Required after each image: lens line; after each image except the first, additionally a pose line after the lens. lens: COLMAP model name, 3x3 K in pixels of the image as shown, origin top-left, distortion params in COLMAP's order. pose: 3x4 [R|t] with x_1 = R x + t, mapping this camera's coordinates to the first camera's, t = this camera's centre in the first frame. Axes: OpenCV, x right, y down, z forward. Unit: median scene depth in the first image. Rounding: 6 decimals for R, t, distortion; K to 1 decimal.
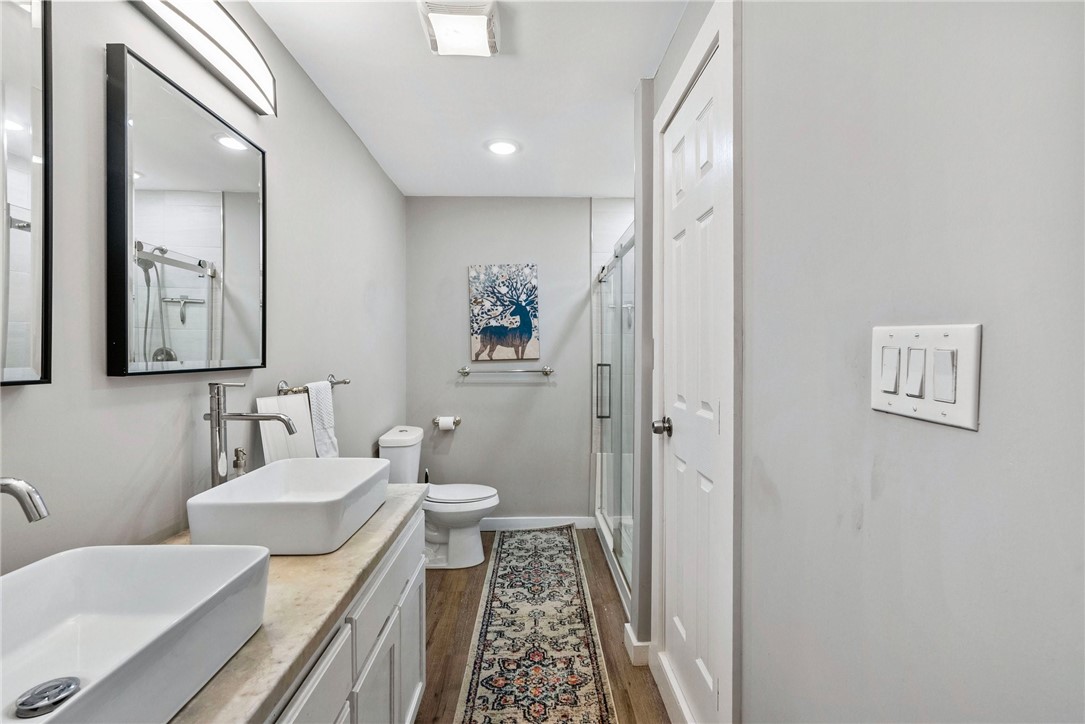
lens RADIAL K [[499.1, 0, 540.4], [0, 499.1, 359.7], [0, 0, 1]] dist [-0.011964, 0.003369]
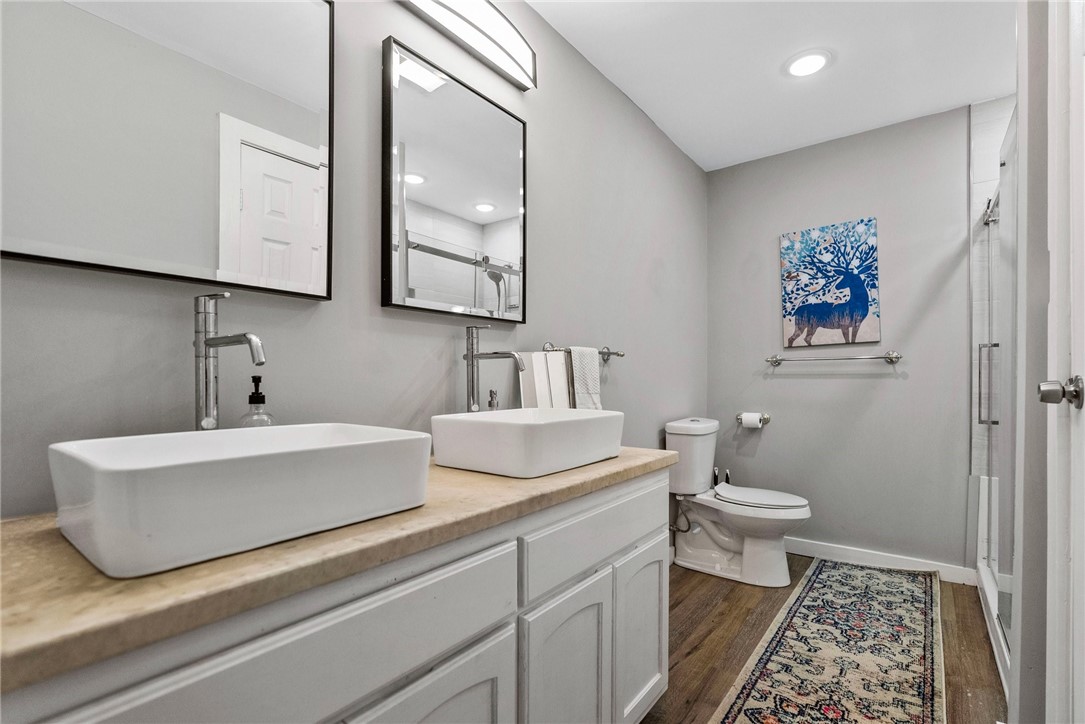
lens RADIAL K [[499.1, 0, 538.0], [0, 499.1, 382.6], [0, 0, 1]] dist [-0.011964, 0.003369]
pose [[0.774749, 0.006401, -0.632237, 0.085161], [-0.013711, 0.999884, -0.006679, 0.084908], [0.632120, 0.013843, 0.774747, 0.104366]]
